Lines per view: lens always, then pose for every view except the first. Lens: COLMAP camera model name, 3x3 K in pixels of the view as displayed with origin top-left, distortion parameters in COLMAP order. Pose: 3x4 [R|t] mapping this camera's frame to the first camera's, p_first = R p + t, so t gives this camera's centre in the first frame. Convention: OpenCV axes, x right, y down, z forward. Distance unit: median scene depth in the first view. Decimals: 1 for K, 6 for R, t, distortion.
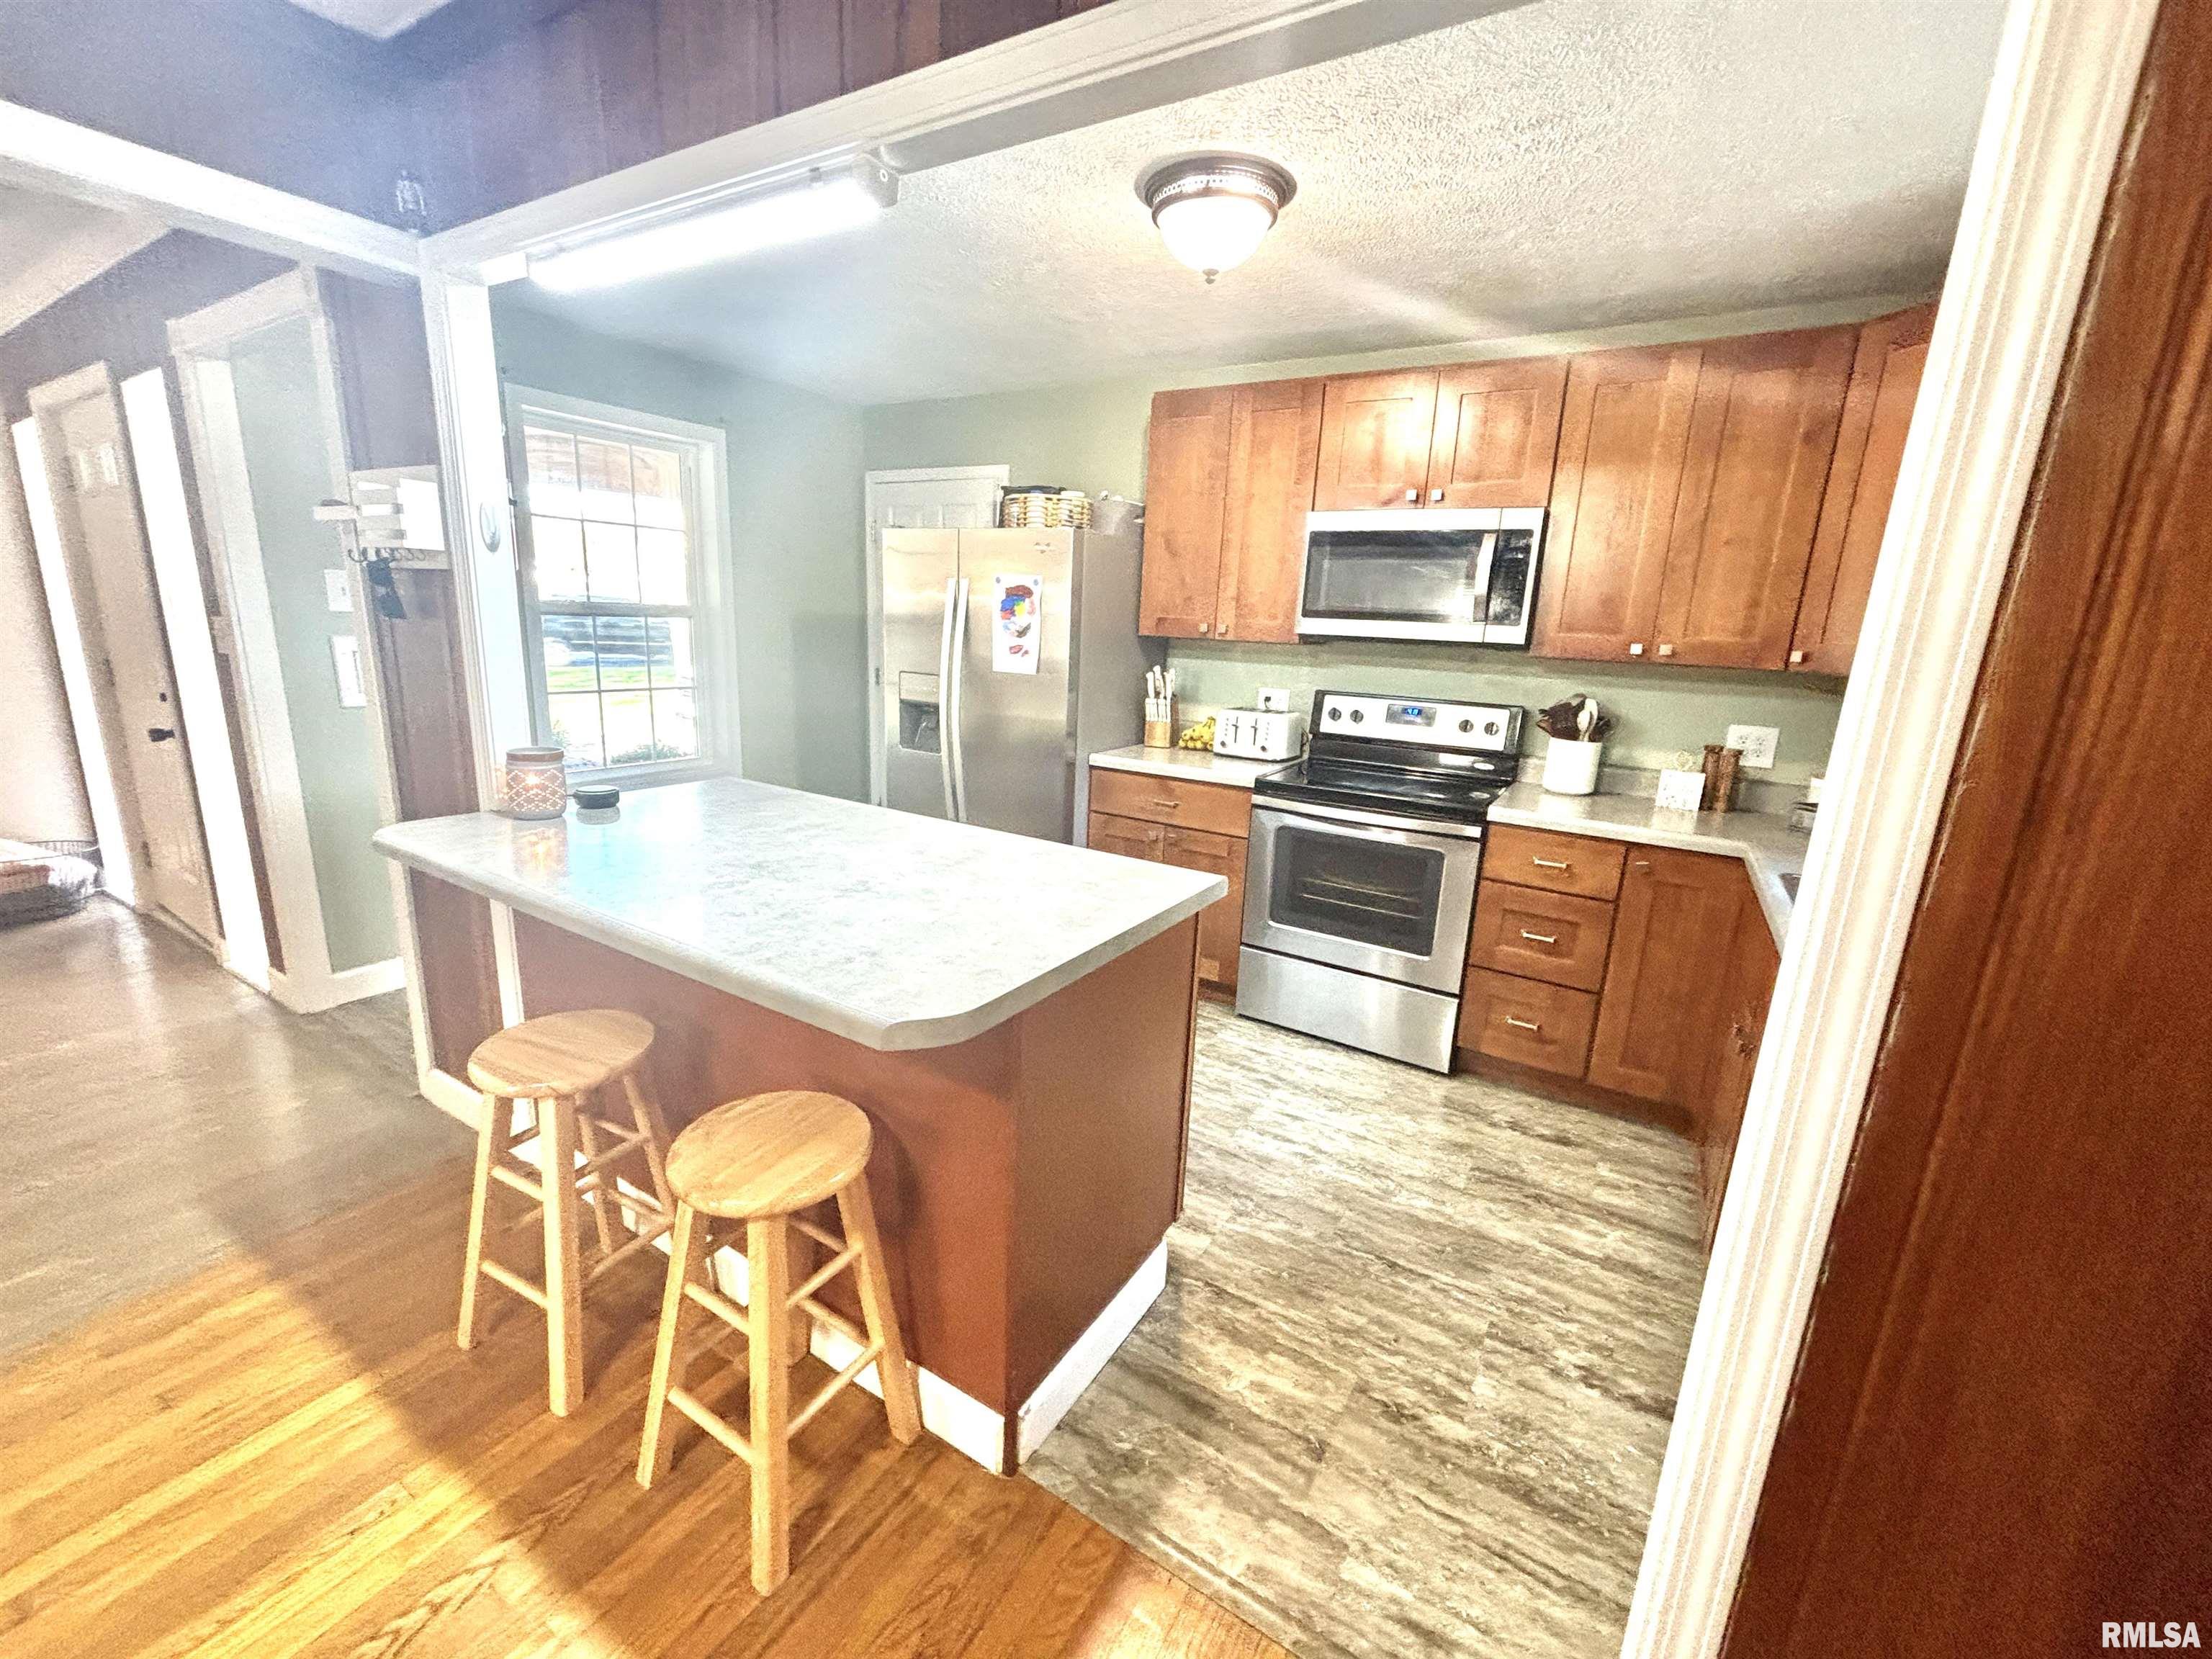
lens RADIAL K [[888.4, 0, 1101.7], [0, 888.4, 815.2], [0, 0, 1]] dist [-0.000877, -0.000122]
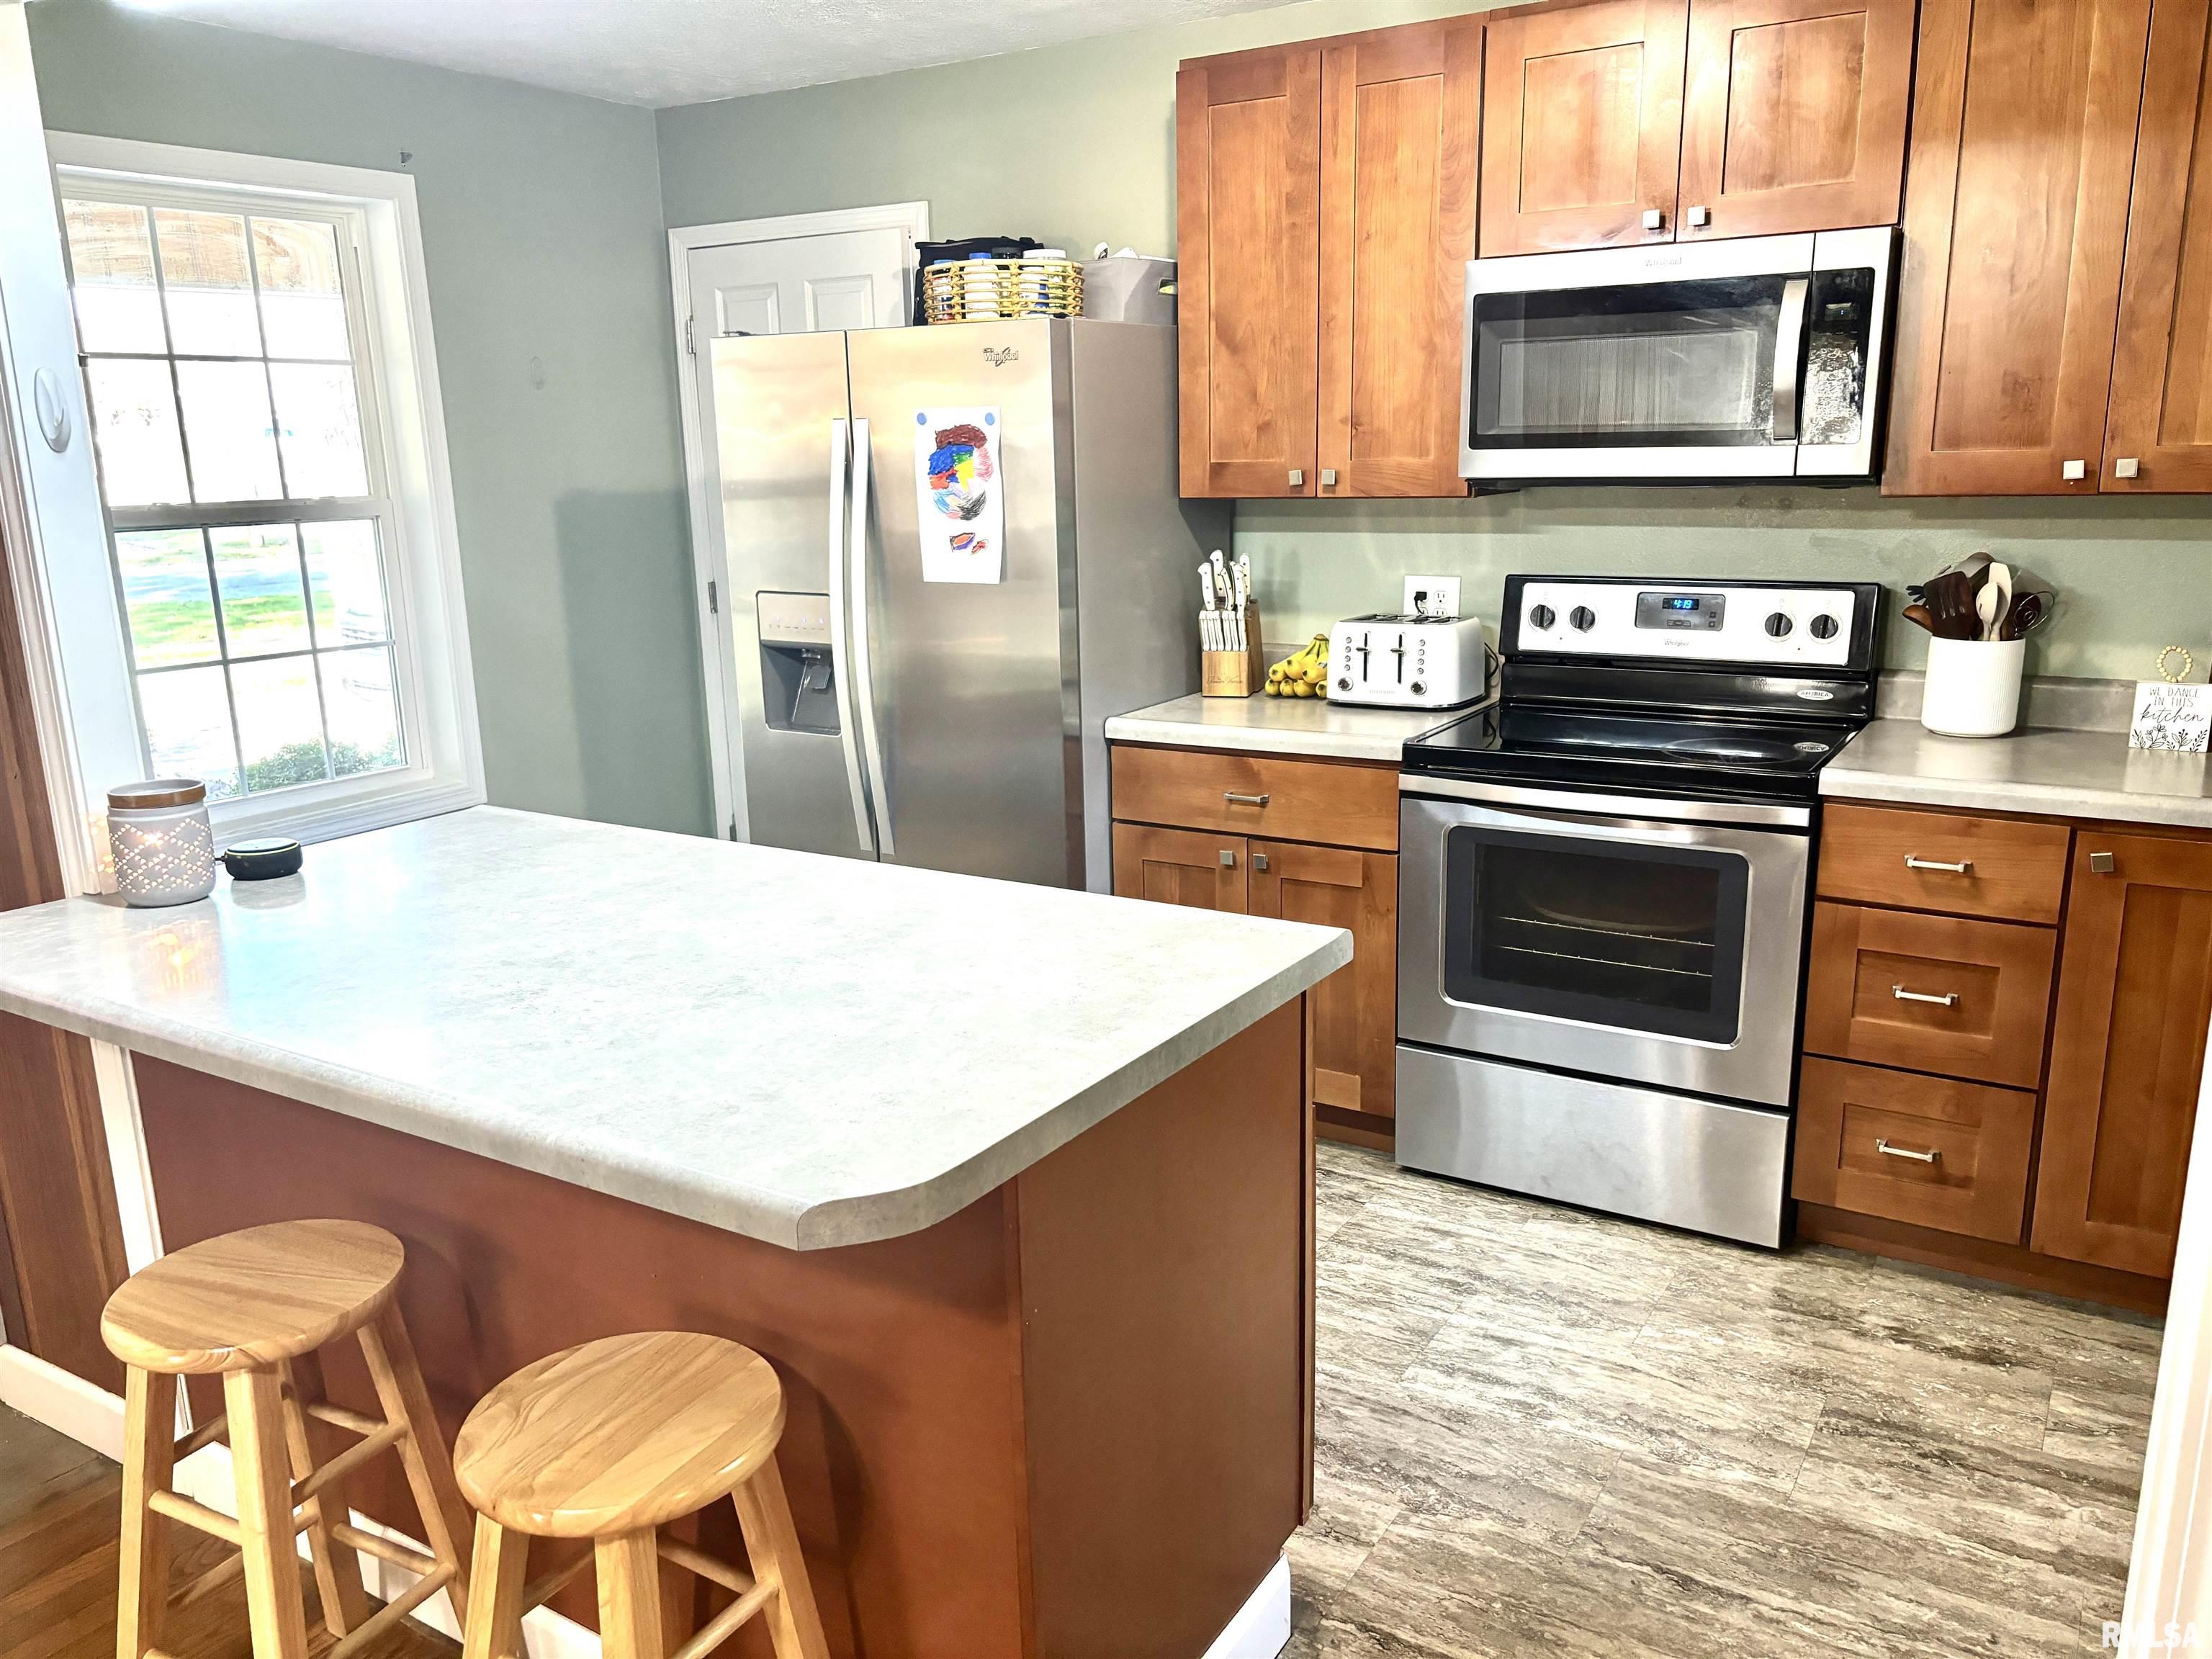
lens RADIAL K [[1697.0, 0, 1106.0], [0, 1697.0, 829.5], [0, 0, 1]] dist [0.008782, 0.012000]
pose [[0.997679, -0.064724, -0.021150, 0.005771], [0.064949, 0.997837, 0.010143, -0.012340], [0.020447, -0.011493, 0.999725, -0.081258]]
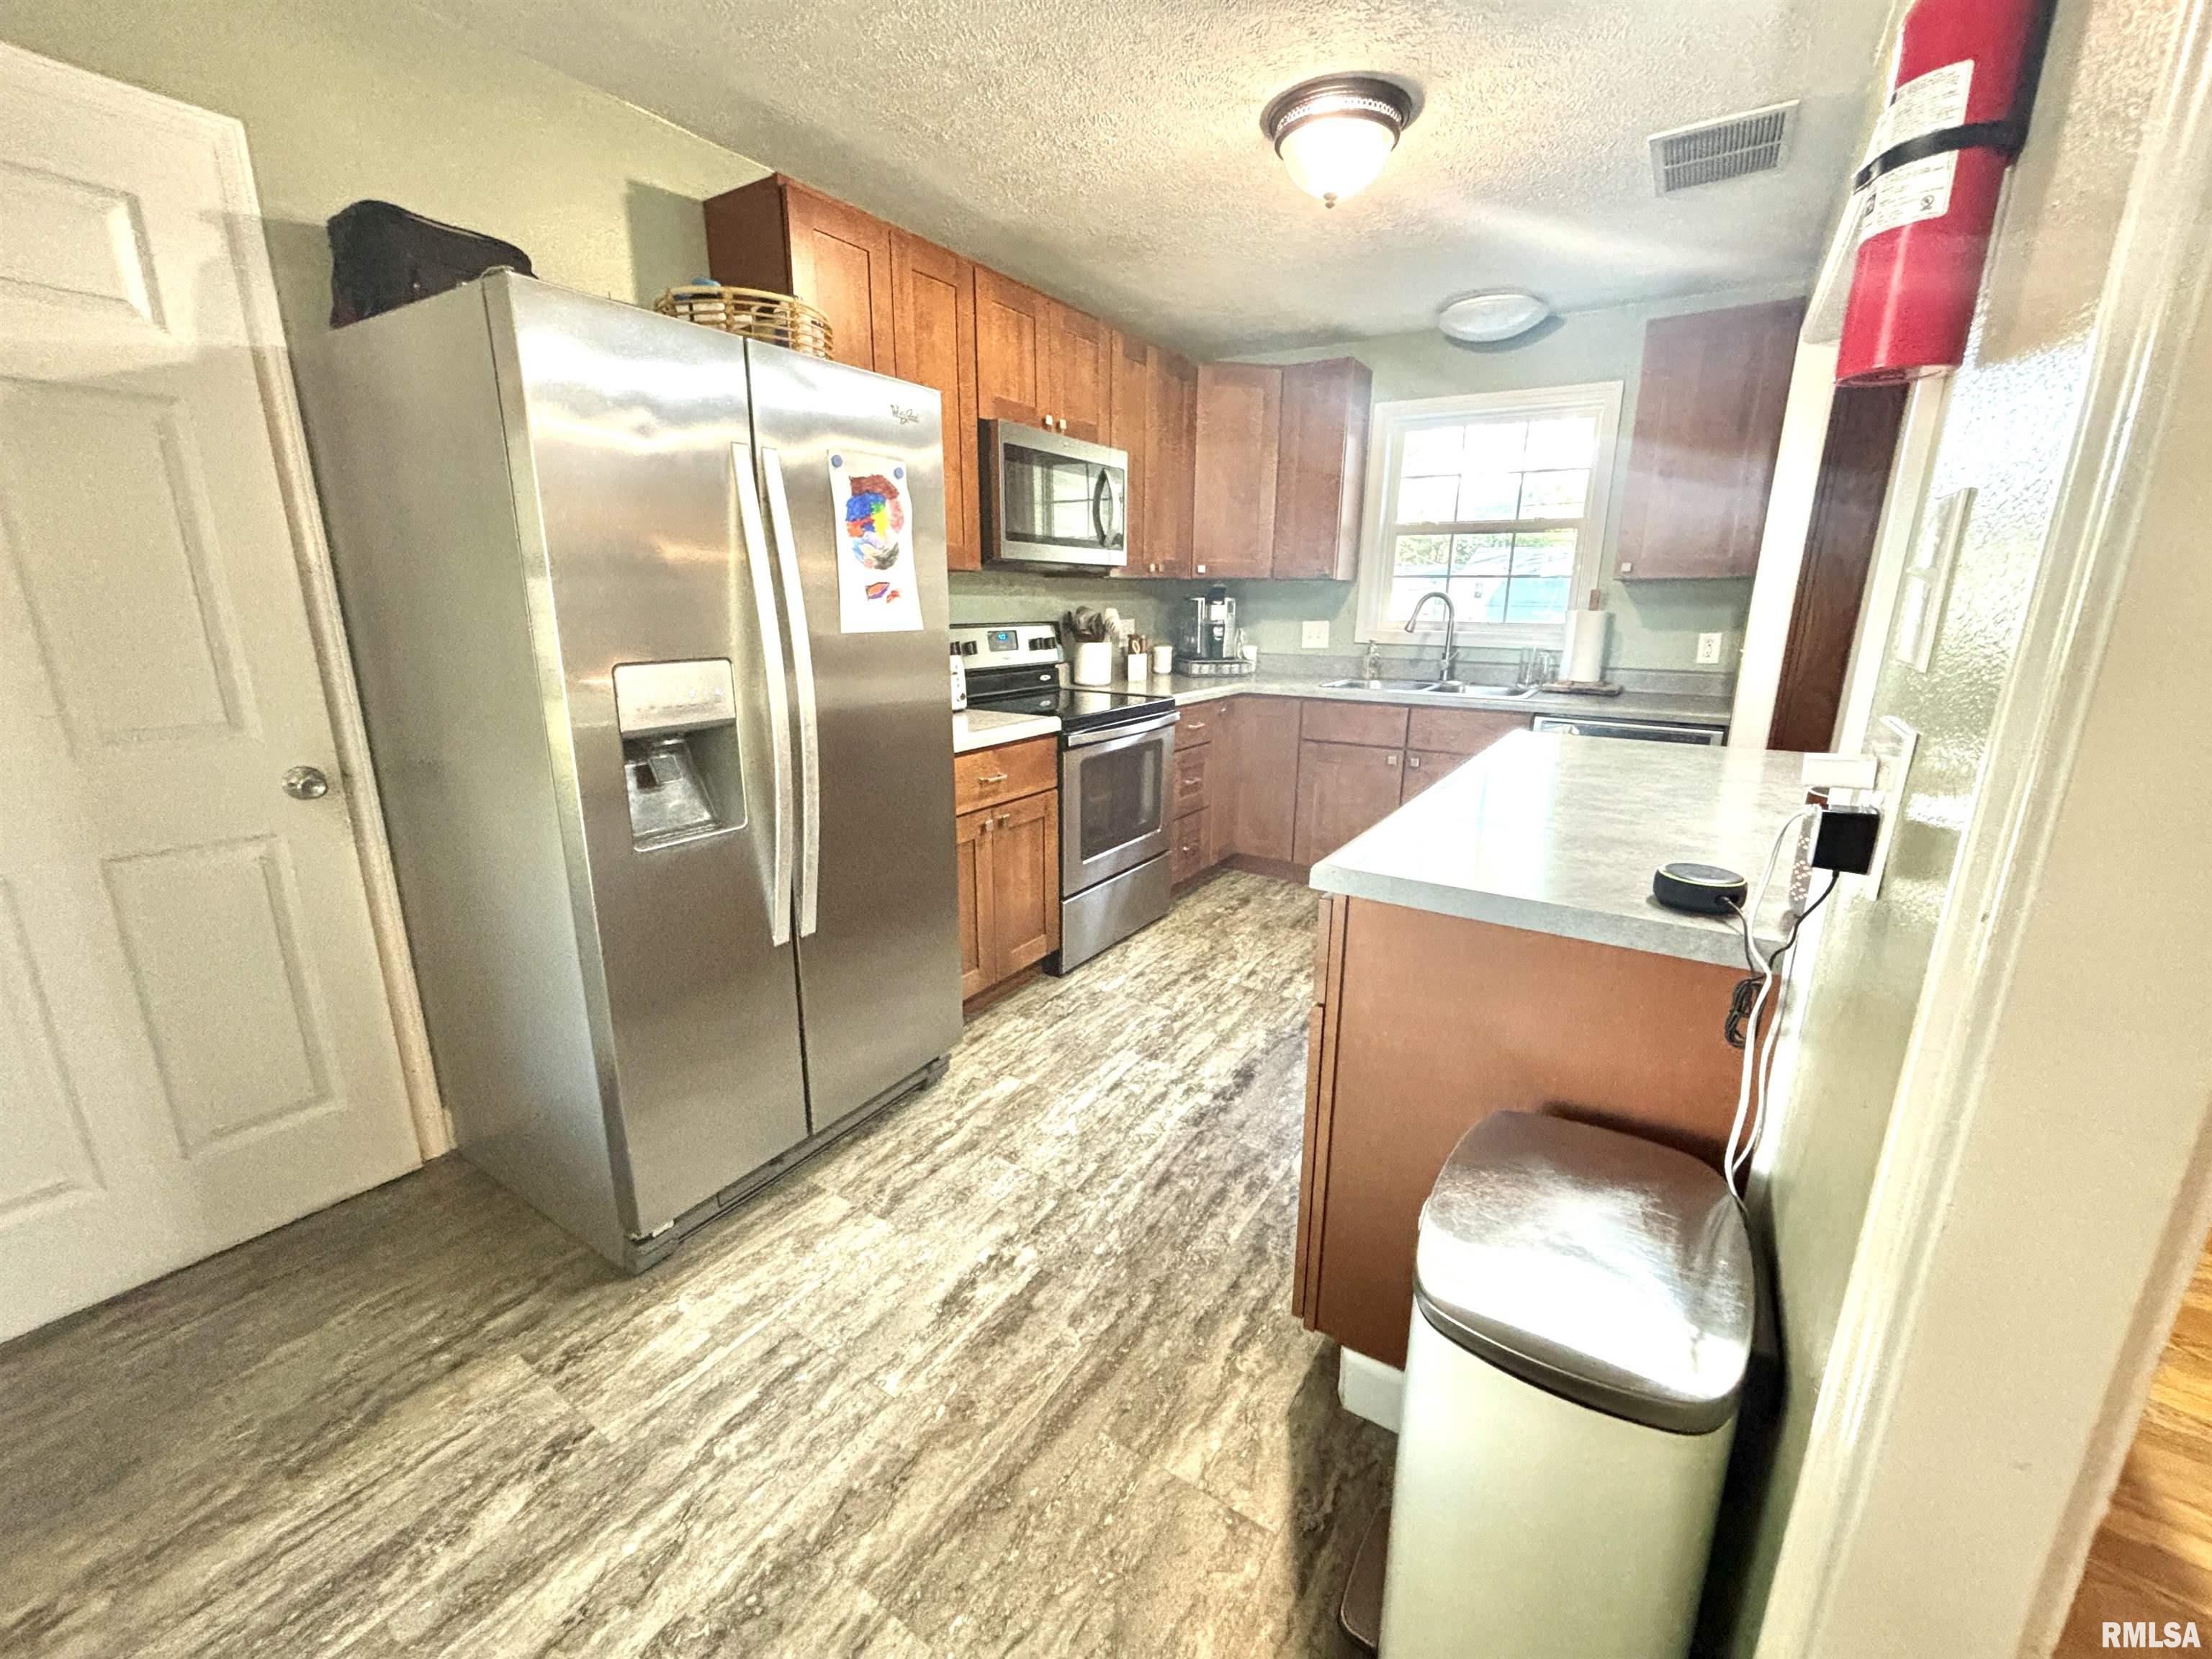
lens RADIAL K [[888.4, 0, 1101.7], [0, 888.4, 815.2], [0, 0, 1]] dist [-0.000877, -0.000122]
pose [[0.025295, -0.279547, 0.959799, -0.822530], [0.219973, 0.938130, 0.267439, -0.205686], [-0.975178, 0.204365, 0.085223, 1.005550]]
